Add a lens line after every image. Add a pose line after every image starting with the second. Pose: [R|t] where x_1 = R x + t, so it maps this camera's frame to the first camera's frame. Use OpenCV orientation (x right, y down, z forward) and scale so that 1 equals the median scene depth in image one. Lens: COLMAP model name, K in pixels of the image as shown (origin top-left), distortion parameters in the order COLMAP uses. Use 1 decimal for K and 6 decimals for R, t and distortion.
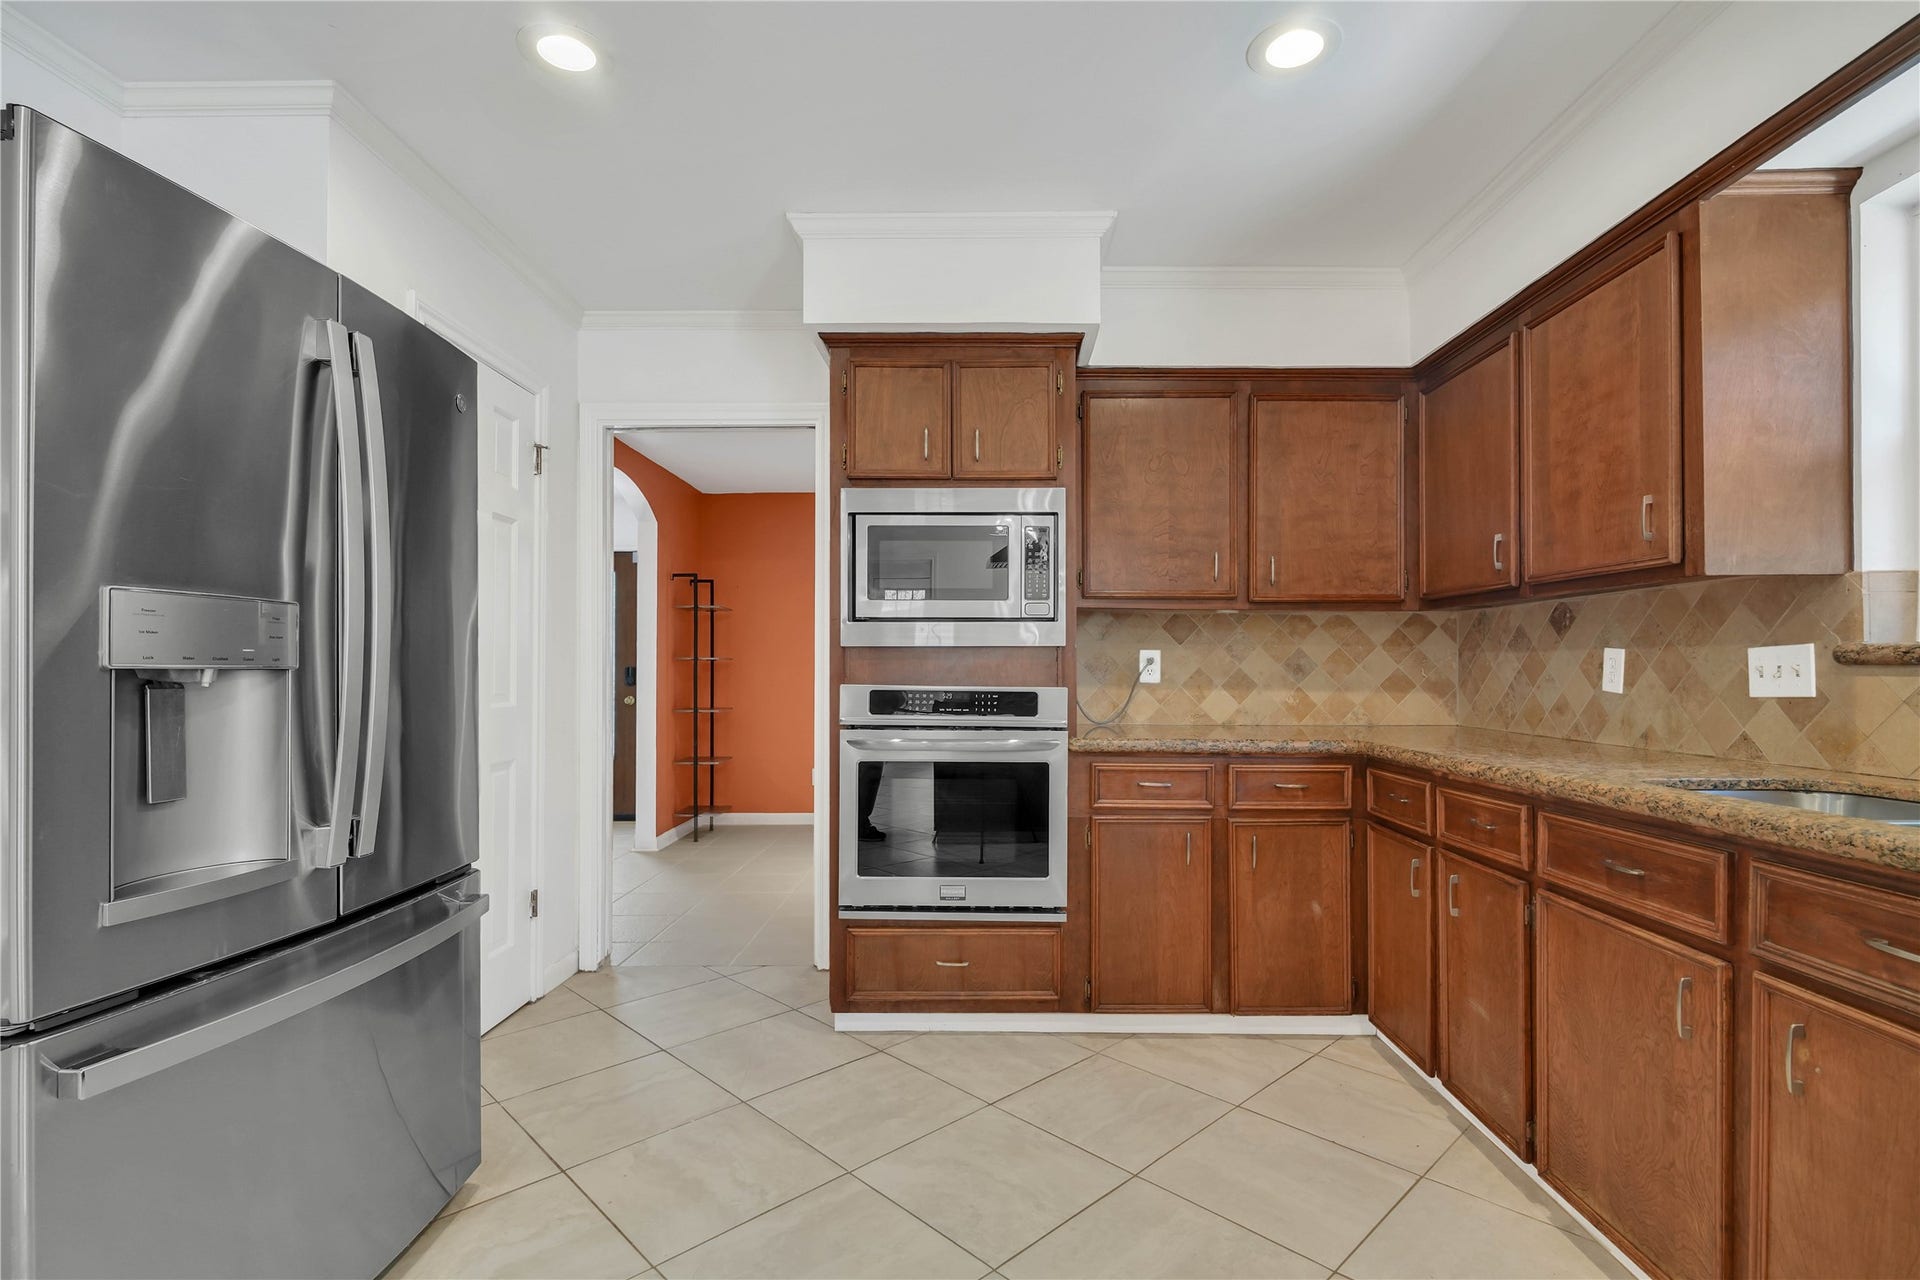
lens RADIAL K [[898.6, 0, 971.8], [0, 898.6, 667.4], [0, 0, 1]] dist [0.002452, -0.006144]
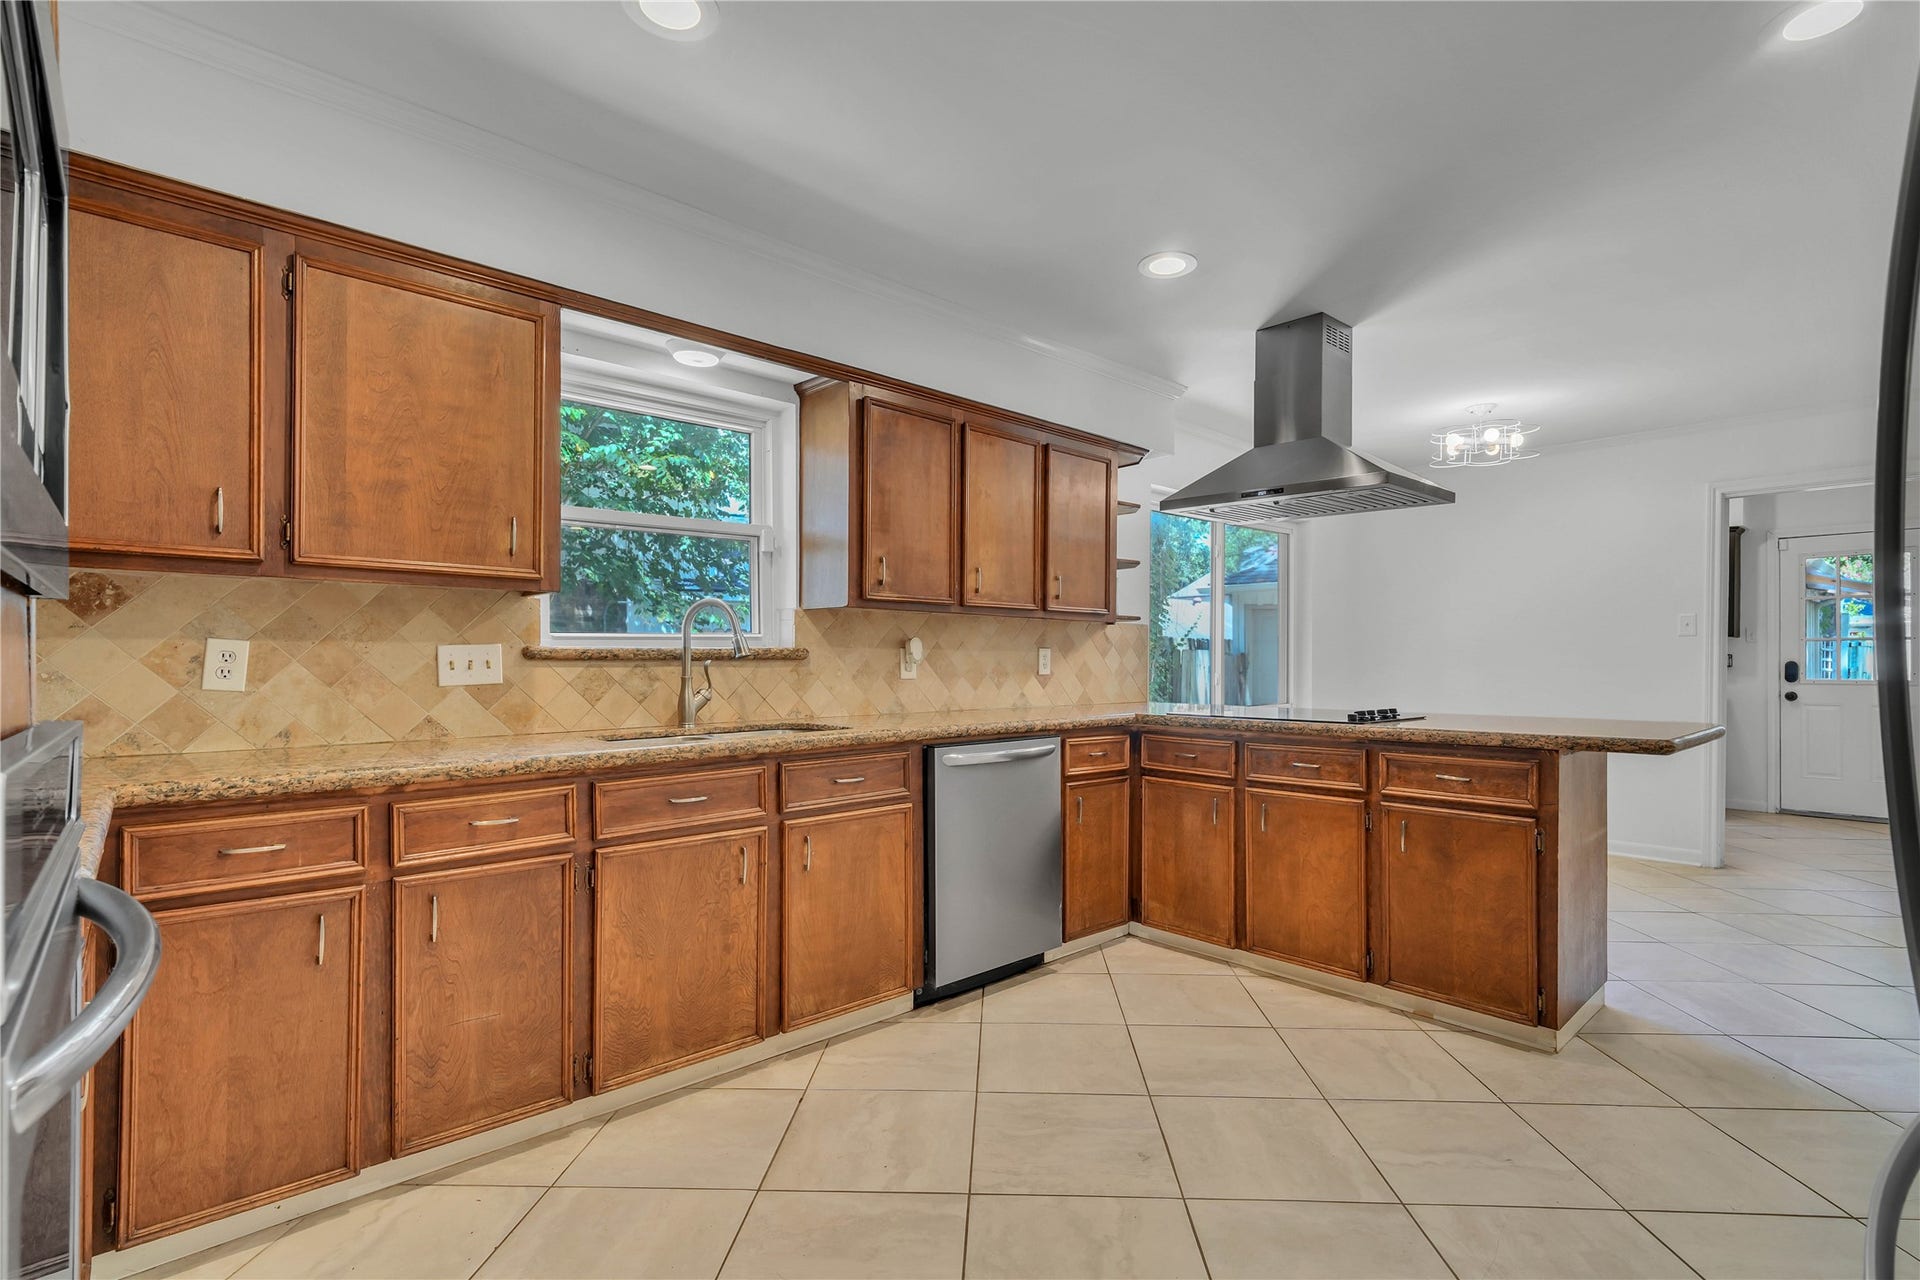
lens RADIAL K [[898.6, 0, 974.4], [0, 898.6, 657.8], [0, 0, 1]] dist [0.002452, -0.006144]
pose [[-0.694586, 0.002794, 0.719404, -0.382242], [-0.000409, 0.999991, -0.004279, -0.000238], [-0.719409, -0.003266, -0.694579, 1.000300]]
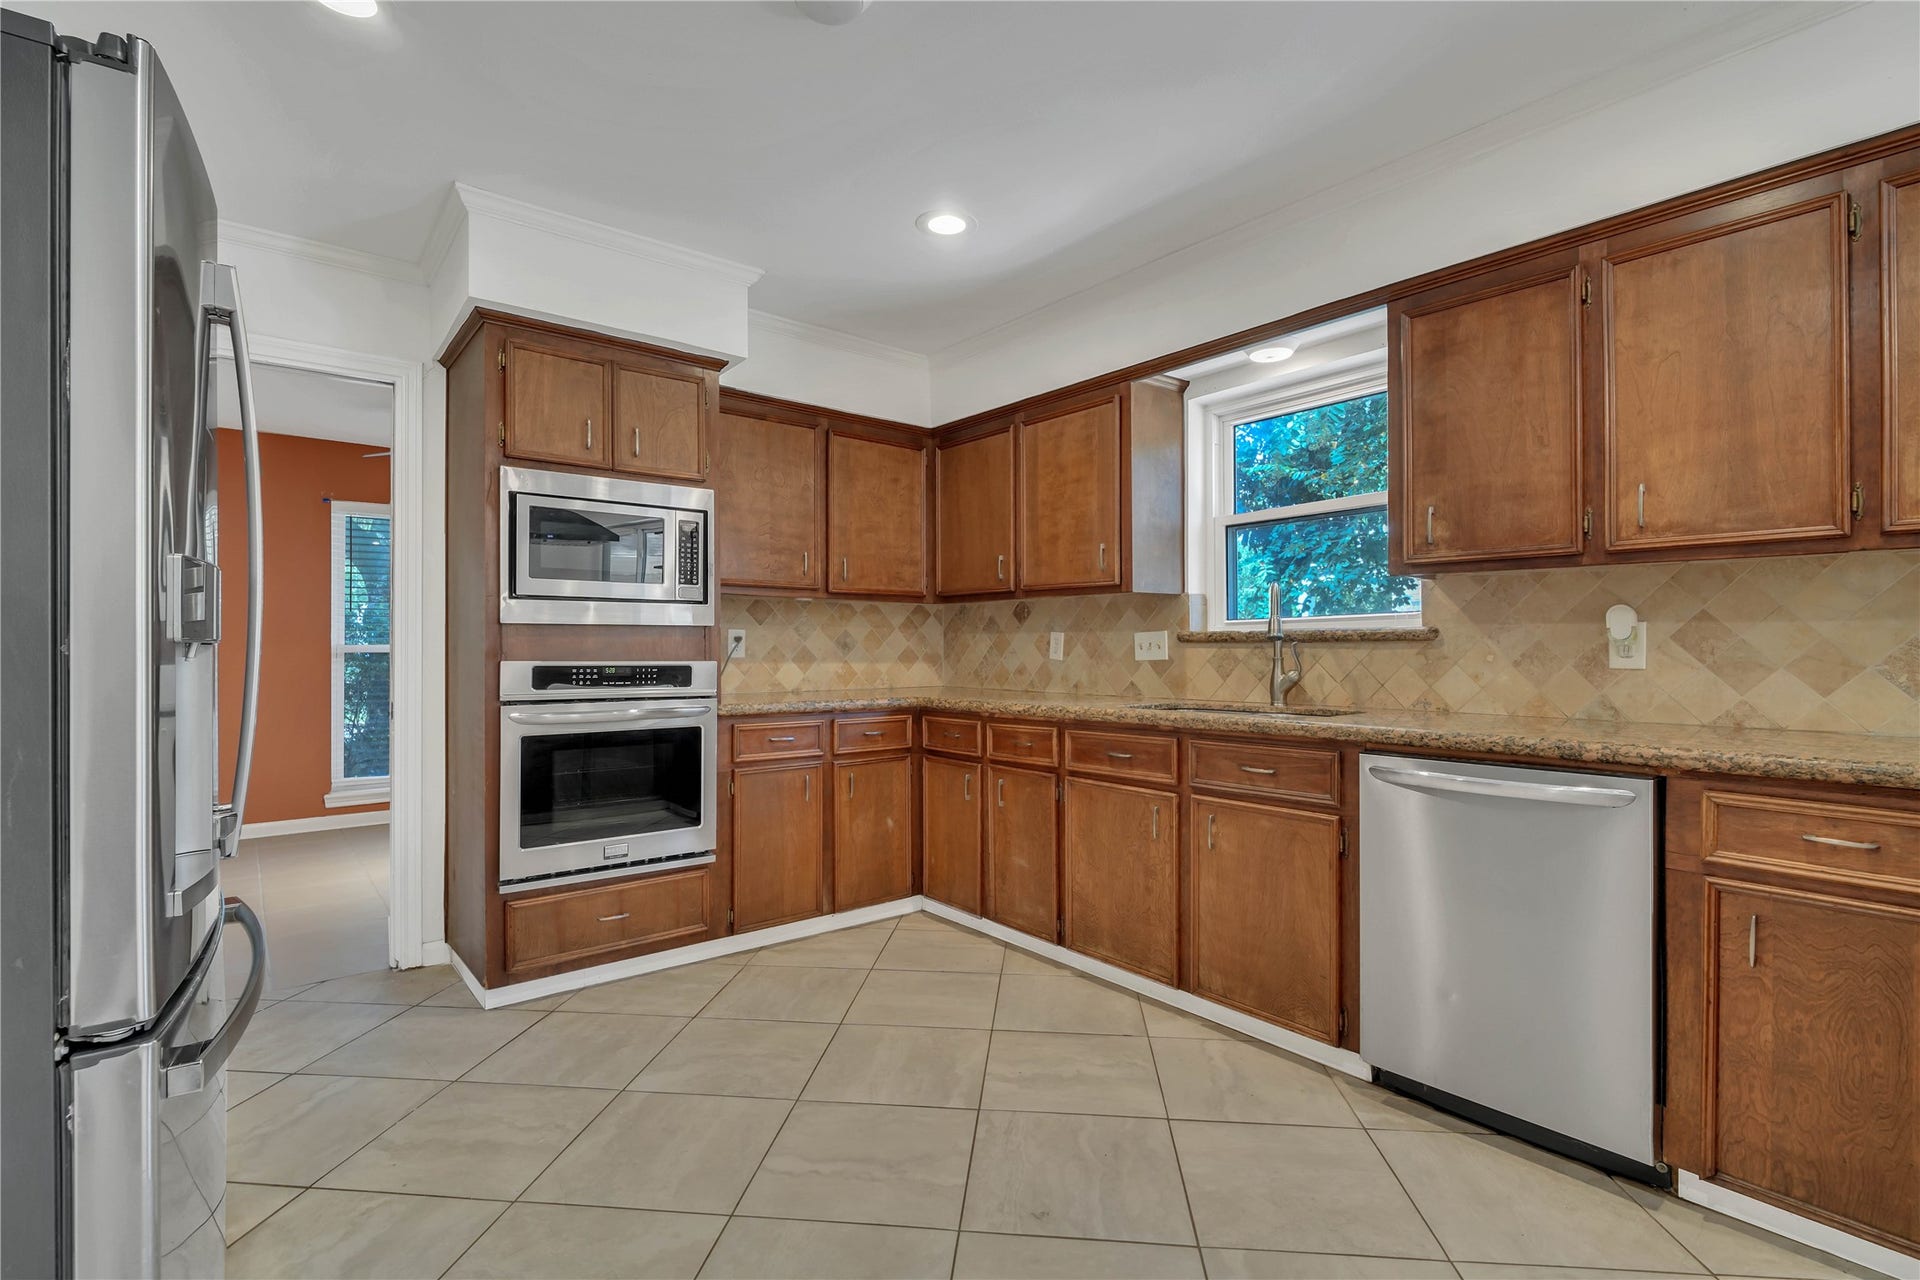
lens RADIAL K [[898.6, 0, 970.3], [0, 898.6, 644.9], [0, 0, 1]] dist [0.002452, -0.006144]
pose [[0.764648, -0.000132, 0.644448, -0.394796], [0.000844, 0.999999, -0.000797, 0.002420], [-0.644447, 0.001154, 0.764648, -0.108704]]
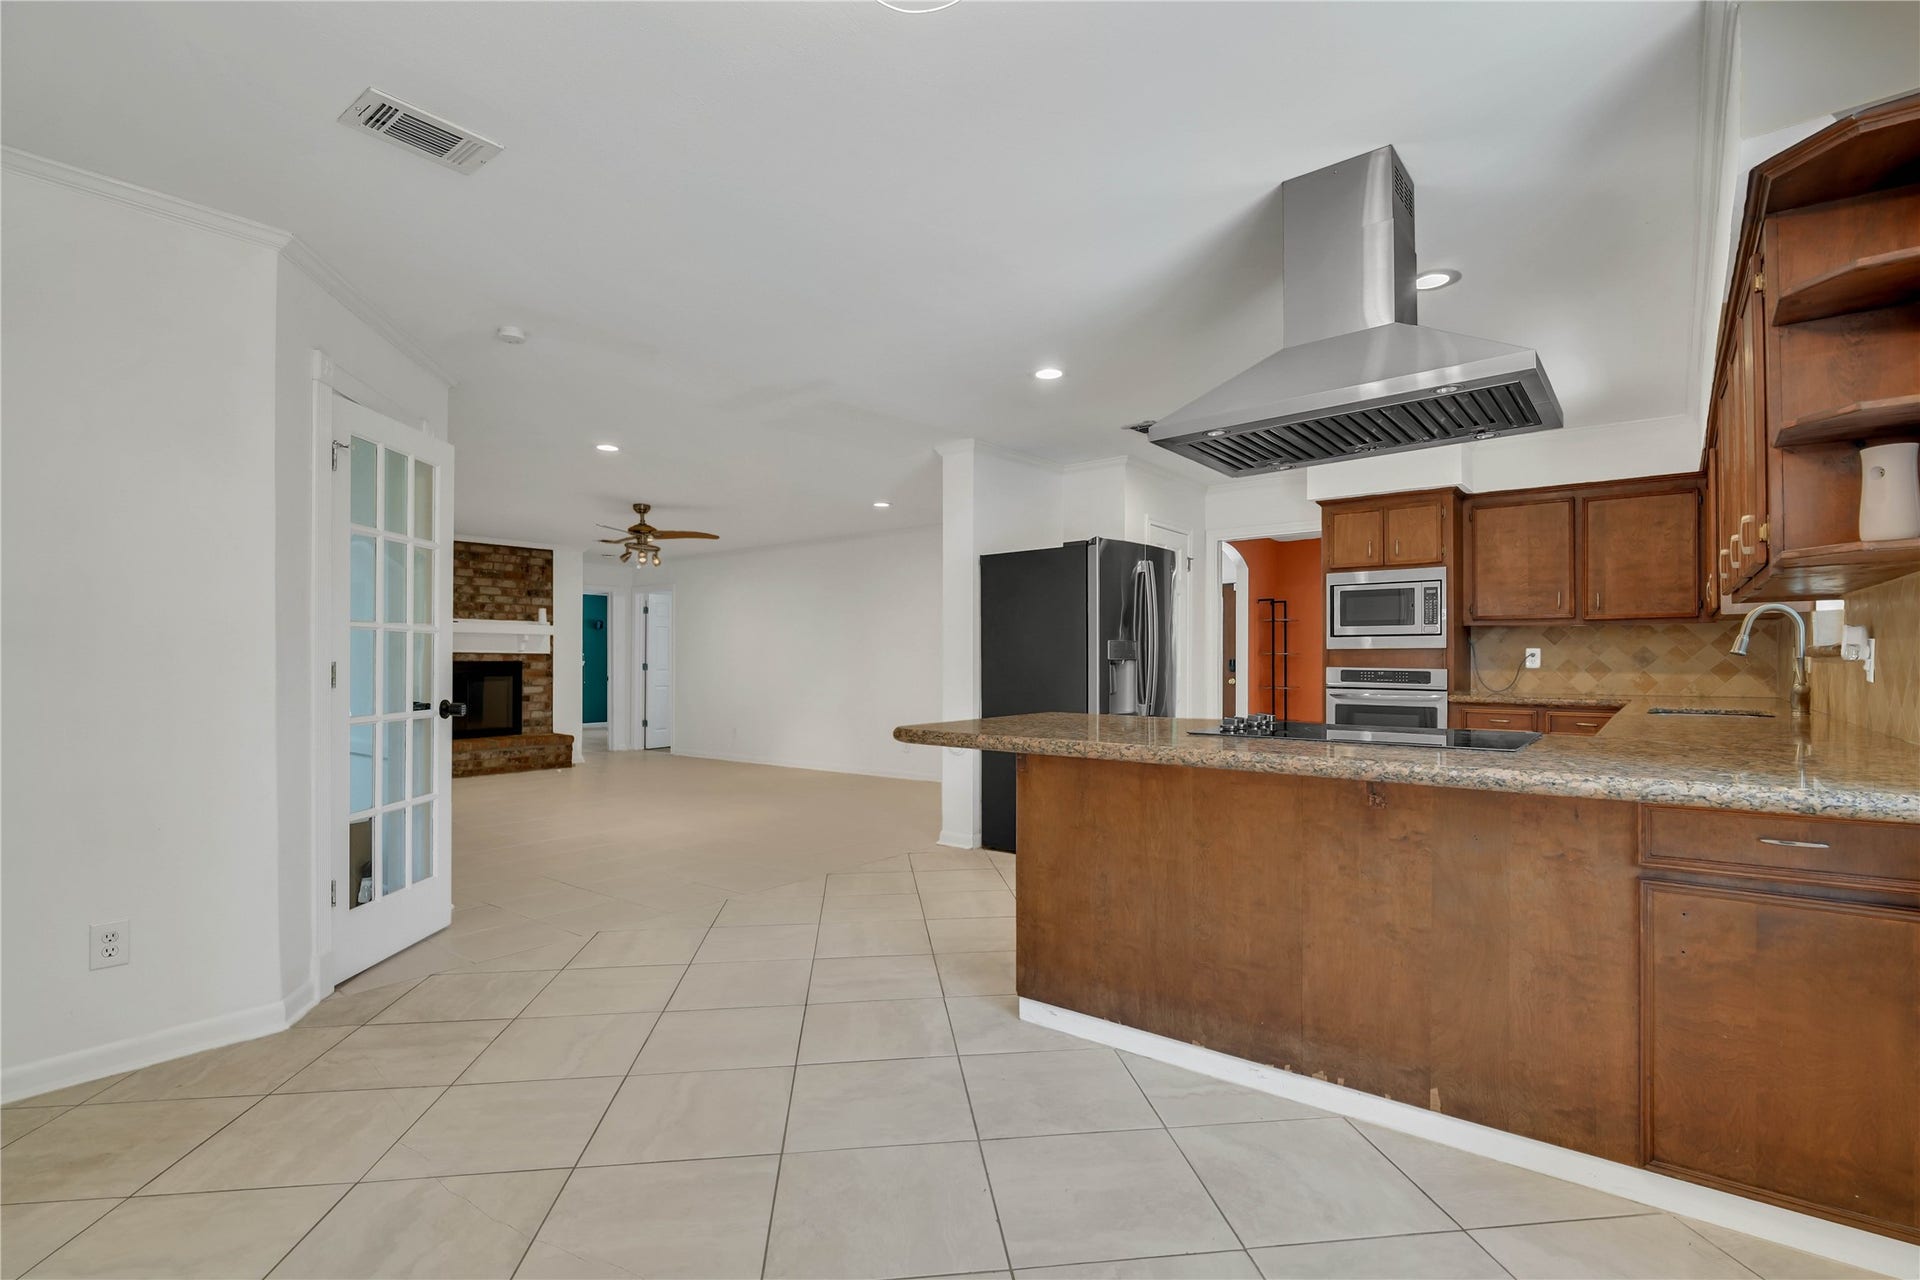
lens RADIAL K [[898.6, 0, 961.3], [0, 898.6, 662.7], [0, 0, 1]] dist [0.002452, -0.006144]
pose [[0.789726, -0.000070, -0.613460, 0.471461], [0.002203, 0.999994, 0.002722, 0.000704], [0.613456, -0.003501, 0.789721, -1.190843]]
